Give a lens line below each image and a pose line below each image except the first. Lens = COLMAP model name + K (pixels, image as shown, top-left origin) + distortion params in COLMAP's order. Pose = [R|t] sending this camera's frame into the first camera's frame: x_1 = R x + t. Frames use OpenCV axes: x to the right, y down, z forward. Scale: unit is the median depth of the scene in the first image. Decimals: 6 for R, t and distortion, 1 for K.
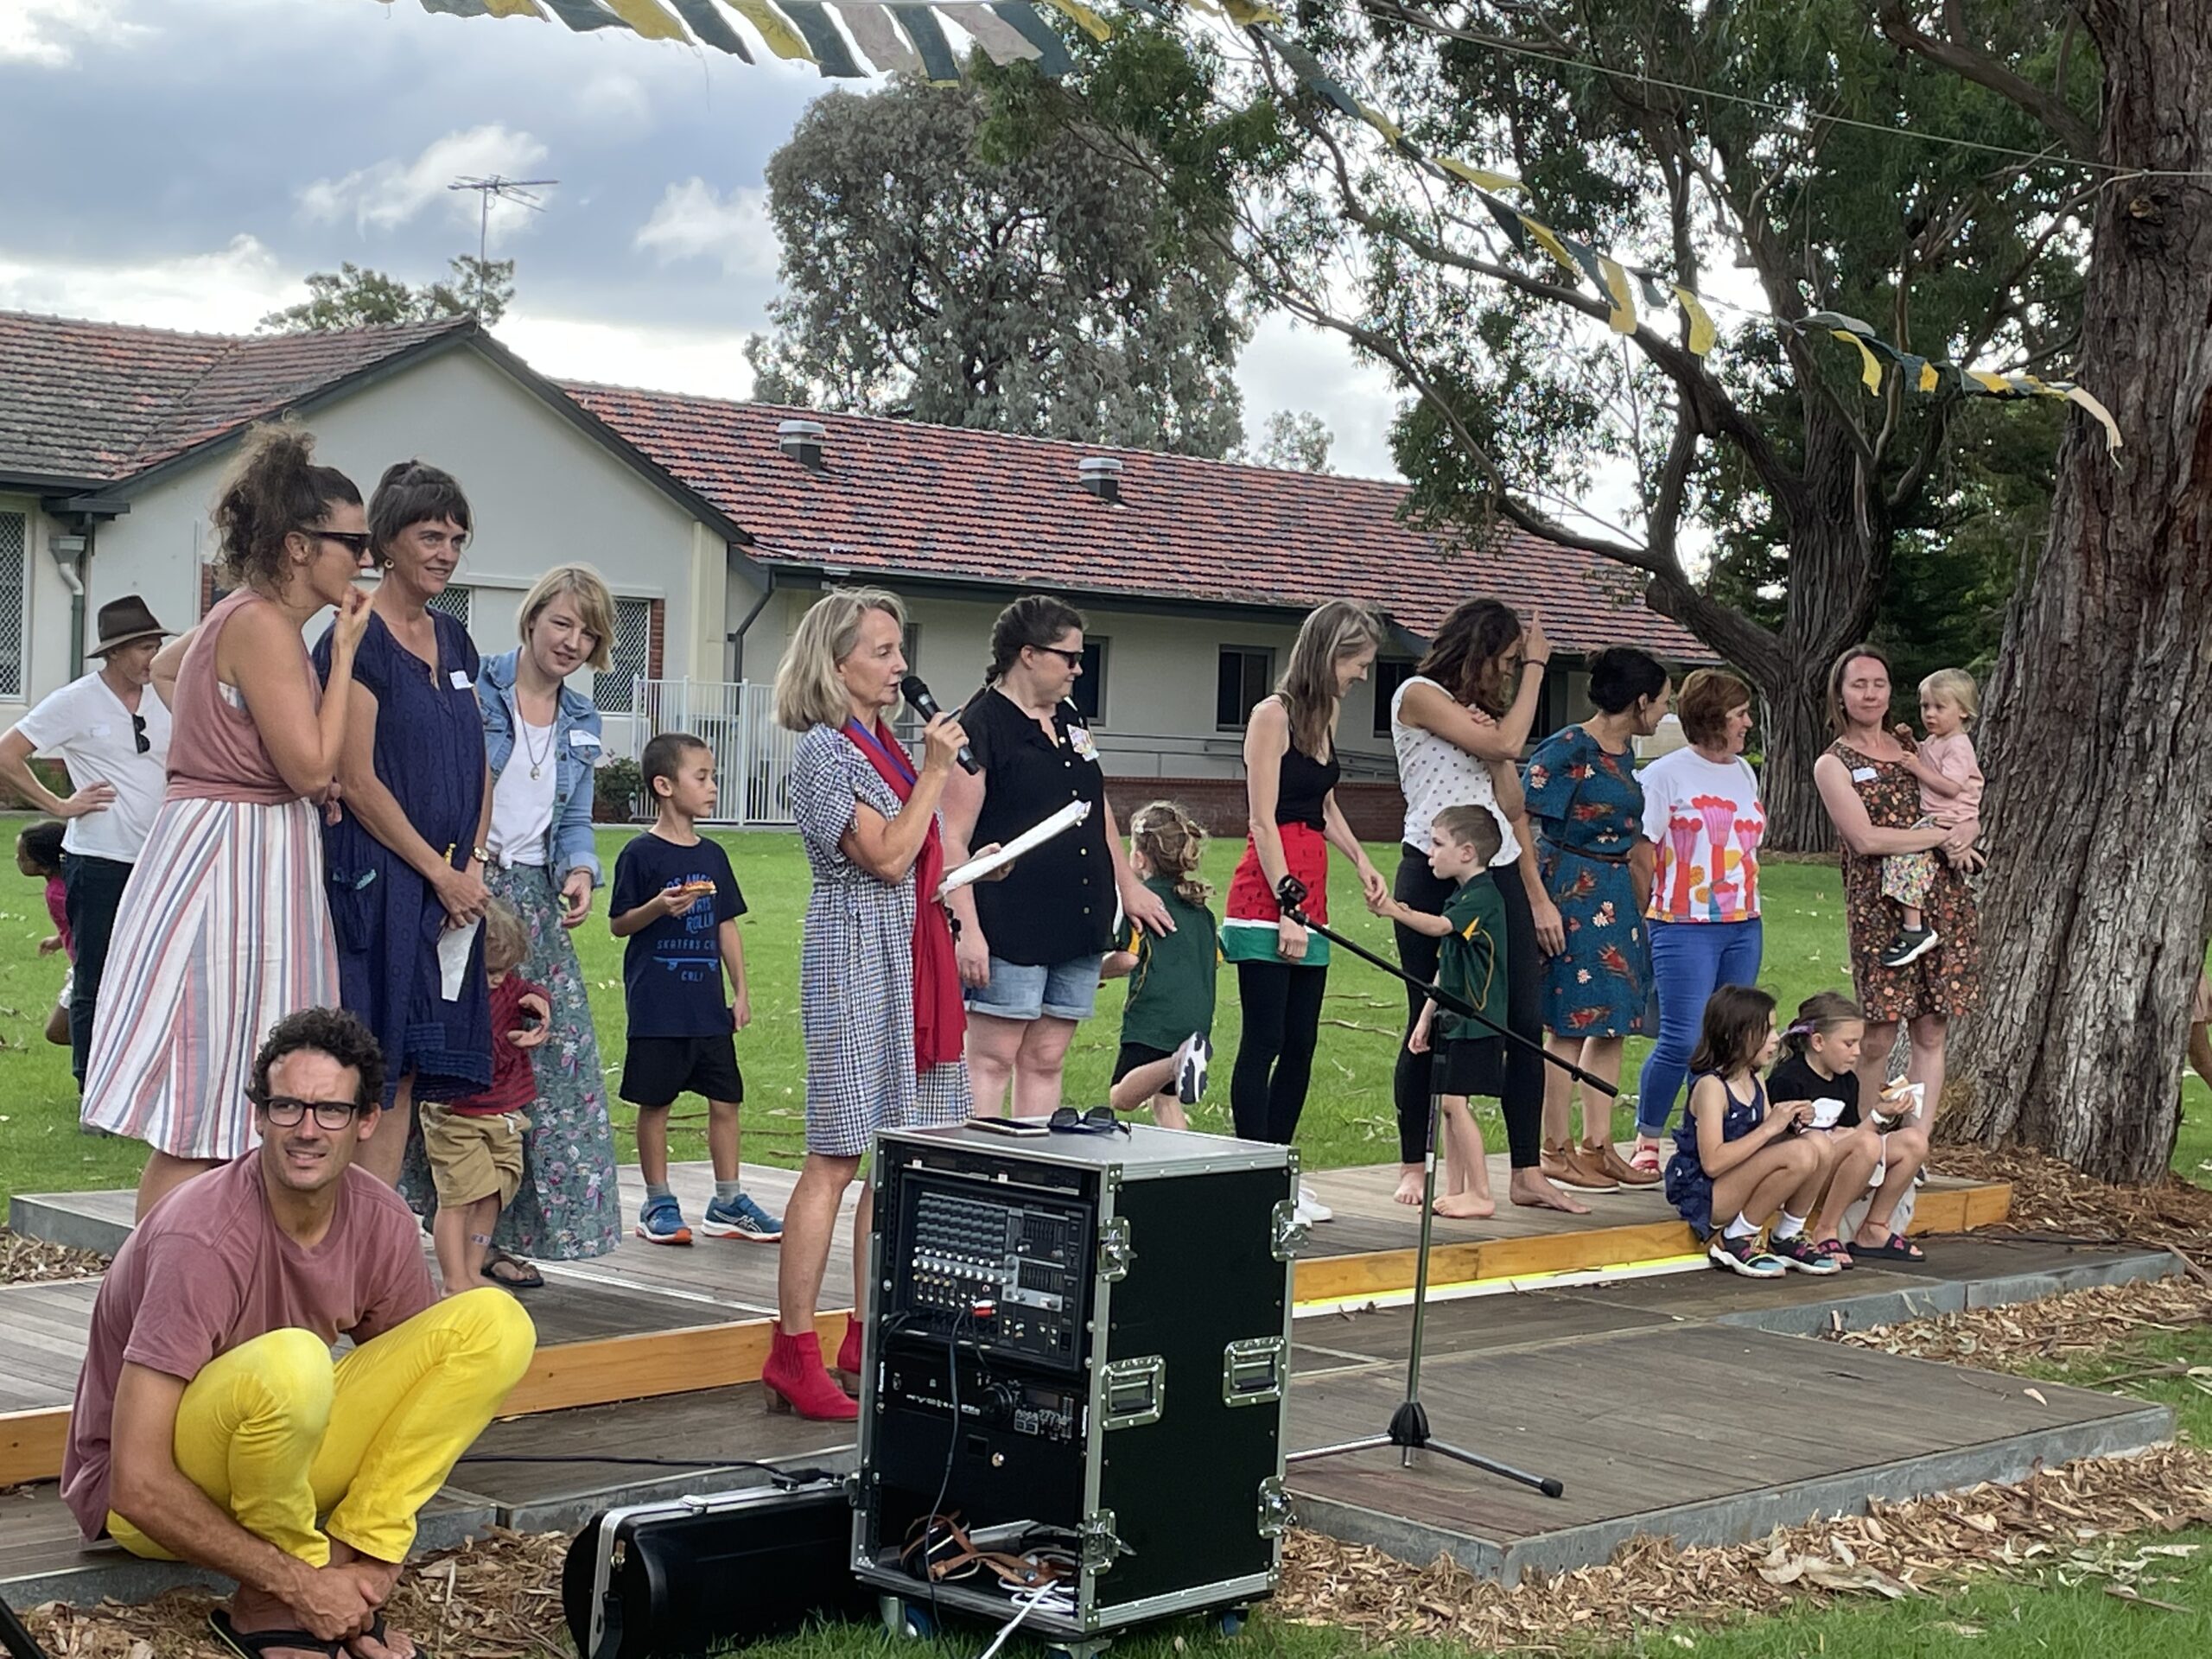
lens RADIAL K [[3674.9, 0, 1106.0], [0, 3674.9, 829.5], [0, 0, 1]] dist [0.125467, -0.204377]
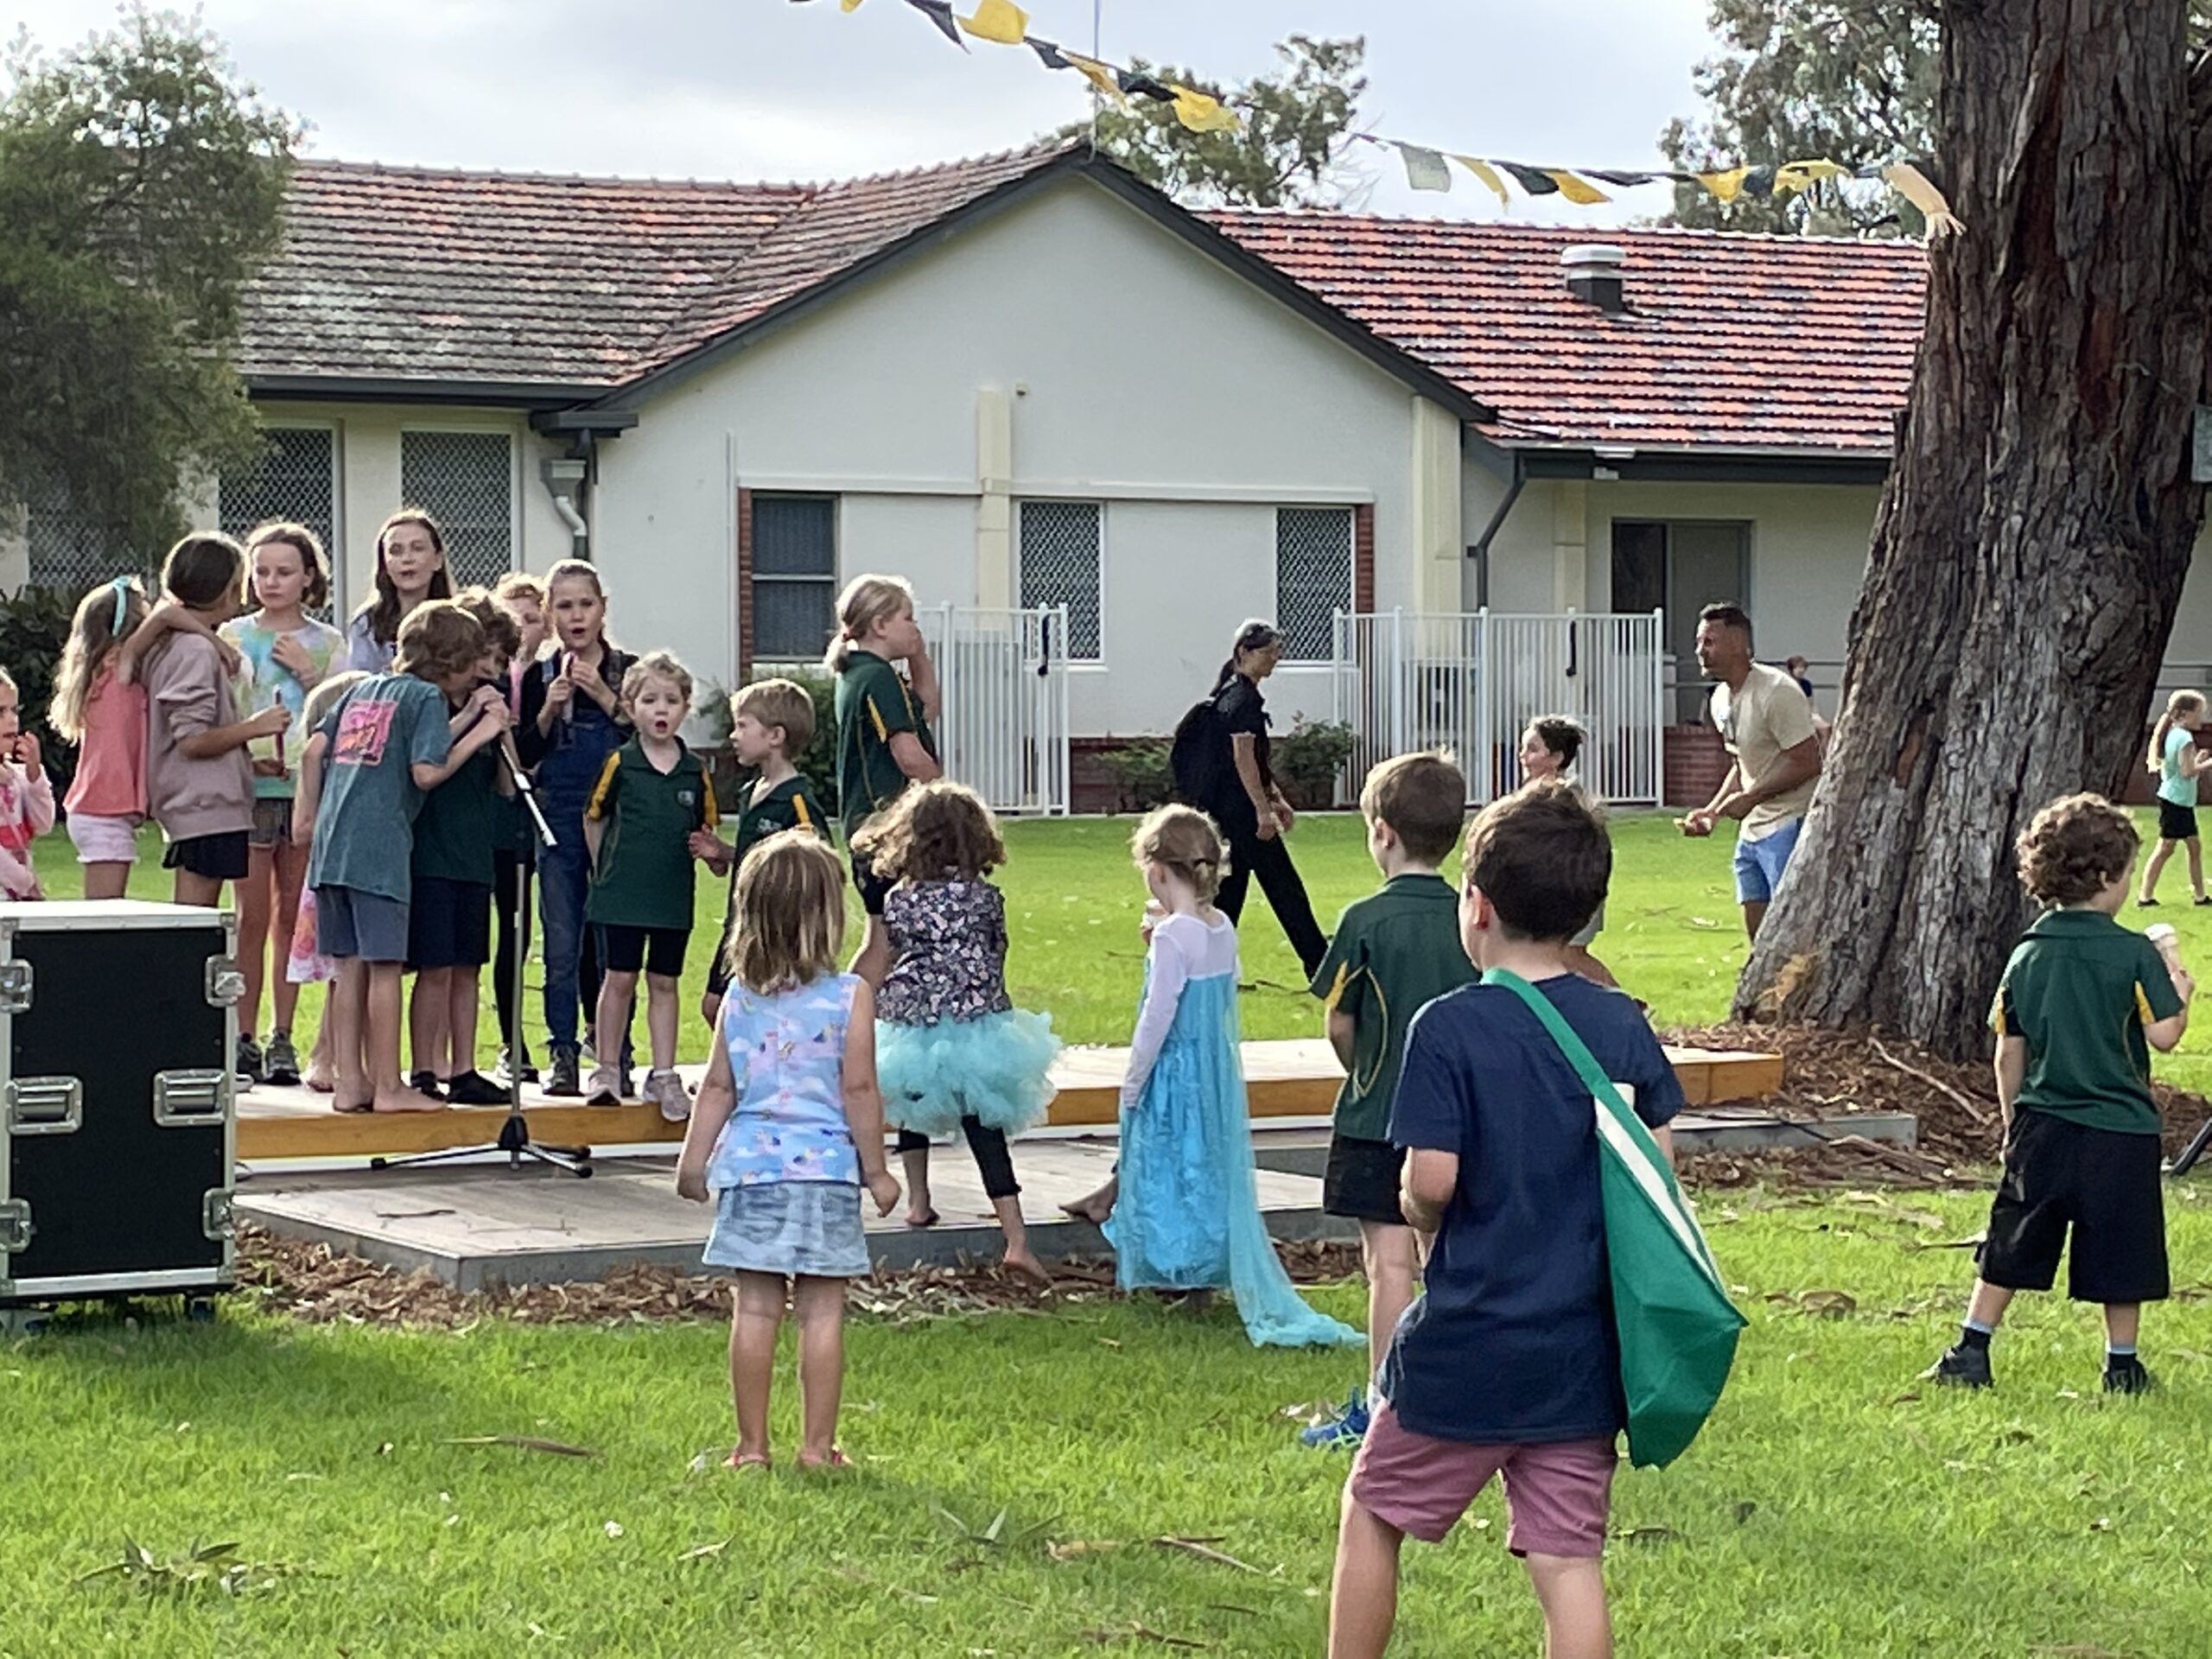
lens RADIAL K [[5671.1, 0, 1106.0], [0, 5671.1, 829.5], [0, 0, 1]] dist [0.154364, -0.205592]
pose [[0.965381, -0.034758, -0.258518, 0.125560], [0.032869, 0.999392, -0.011626, 0.014366], [0.258765, 0.002726, 0.965936, -0.108978]]
